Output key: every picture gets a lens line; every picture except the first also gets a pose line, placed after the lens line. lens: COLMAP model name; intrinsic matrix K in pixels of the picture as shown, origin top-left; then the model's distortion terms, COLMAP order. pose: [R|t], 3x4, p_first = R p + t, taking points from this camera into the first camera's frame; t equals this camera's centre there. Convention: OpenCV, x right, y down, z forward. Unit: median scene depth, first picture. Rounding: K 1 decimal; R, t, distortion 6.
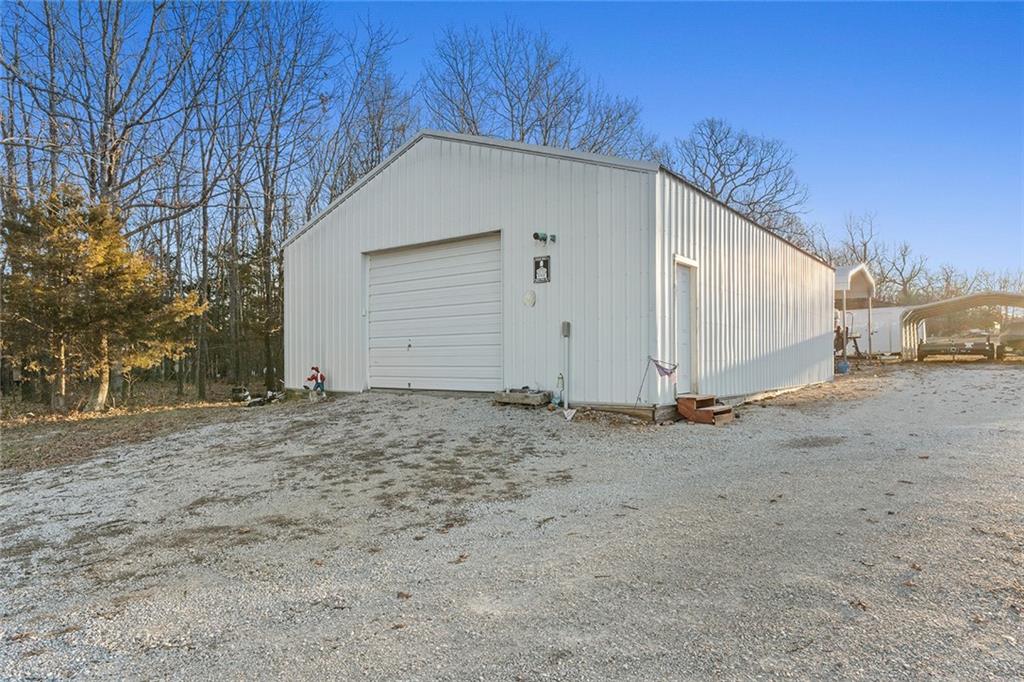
lens RADIAL K [[618.6, 0, 512.5], [0, 618.6, 340.9], [0, 0, 1]] dist [0.000461, 0.000737]
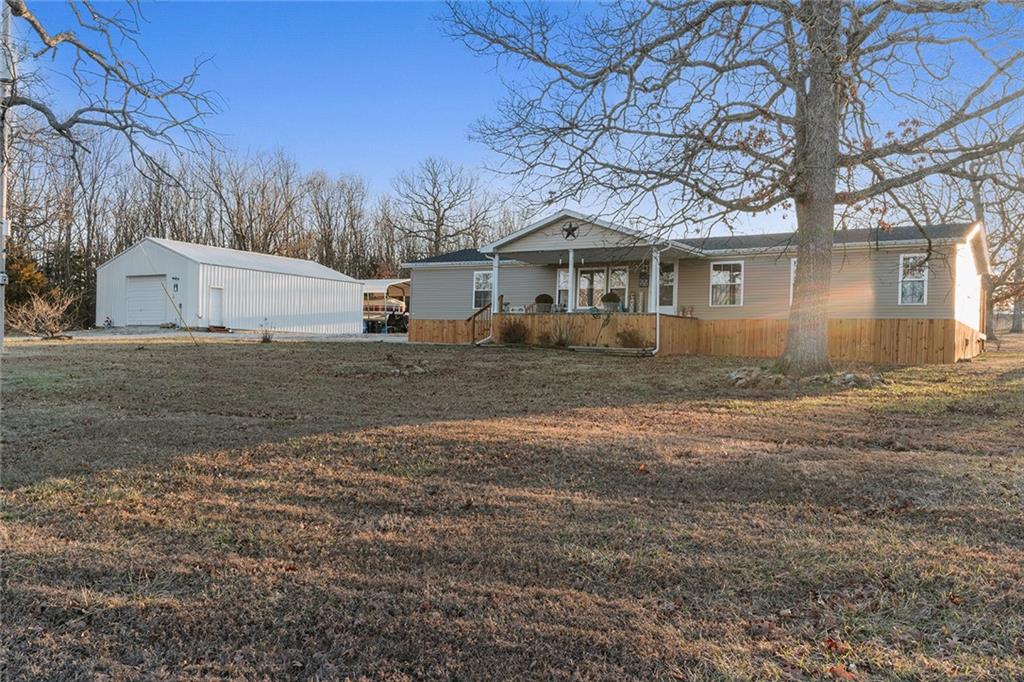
lens RADIAL K [[859.3, 0, 511.6], [0, 859.3, 341.8], [0, 0, 1]] dist [-0.002916, -0.000586]
pose [[0.994975, 0.028161, 0.096080, 1.228972], [-0.028929, 0.999560, 0.006603, 0.082474], [-0.095852, -0.009350, 0.995352, -3.304654]]
